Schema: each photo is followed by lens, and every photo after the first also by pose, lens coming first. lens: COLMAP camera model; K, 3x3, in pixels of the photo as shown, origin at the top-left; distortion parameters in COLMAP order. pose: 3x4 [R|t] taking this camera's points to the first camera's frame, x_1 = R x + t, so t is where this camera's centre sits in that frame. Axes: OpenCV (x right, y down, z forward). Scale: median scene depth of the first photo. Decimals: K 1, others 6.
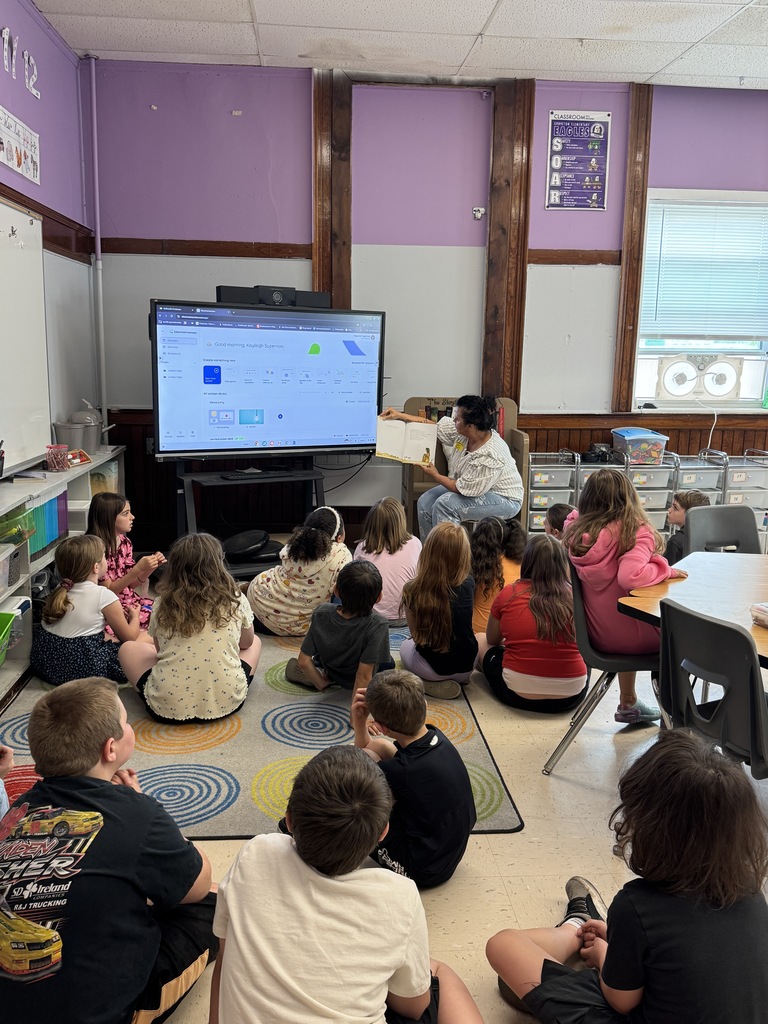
lens RADIAL K [[932.4, 0, 382.6], [0, 932.4, 512.6], [0, 0, 1]] dist [0.021205, 0.000000]
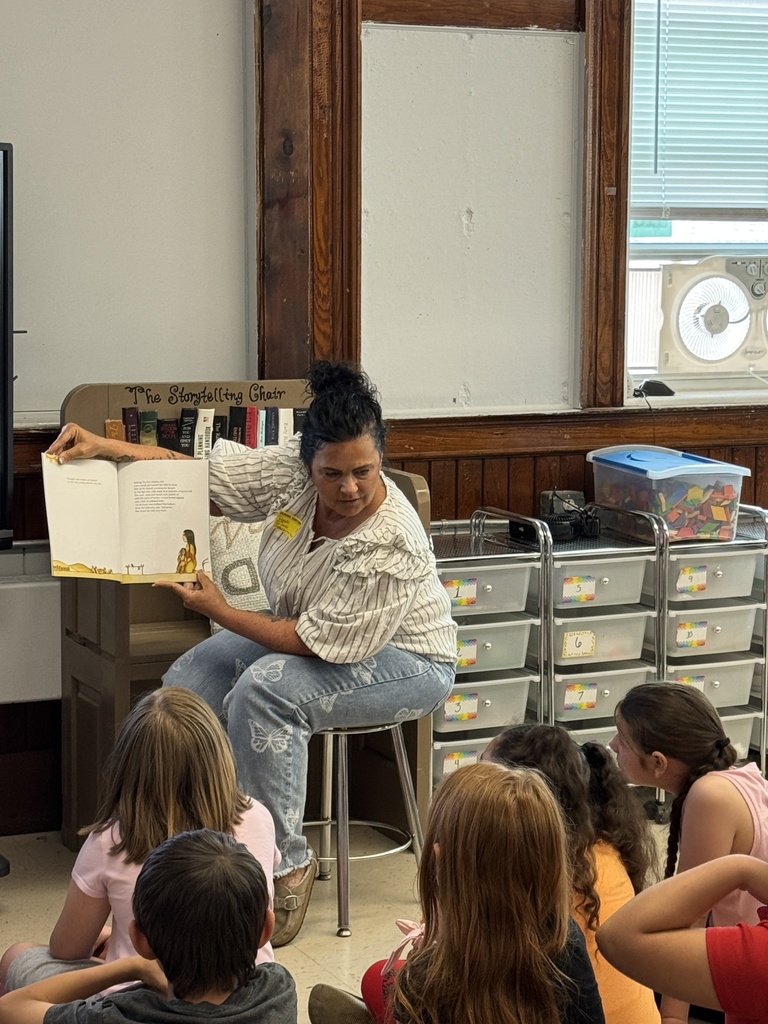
lens RADIAL K [[2252.5, 0, 384.5], [0, 2252.5, 512.0], [0, 0, 1]] dist [0.024616, 0.000000]
pose [[0.931417, -0.049611, 0.360557, -0.170068], [0.068472, 0.996862, -0.039717, -0.034065], [-0.357455, 0.061682, 0.931891, 0.168247]]
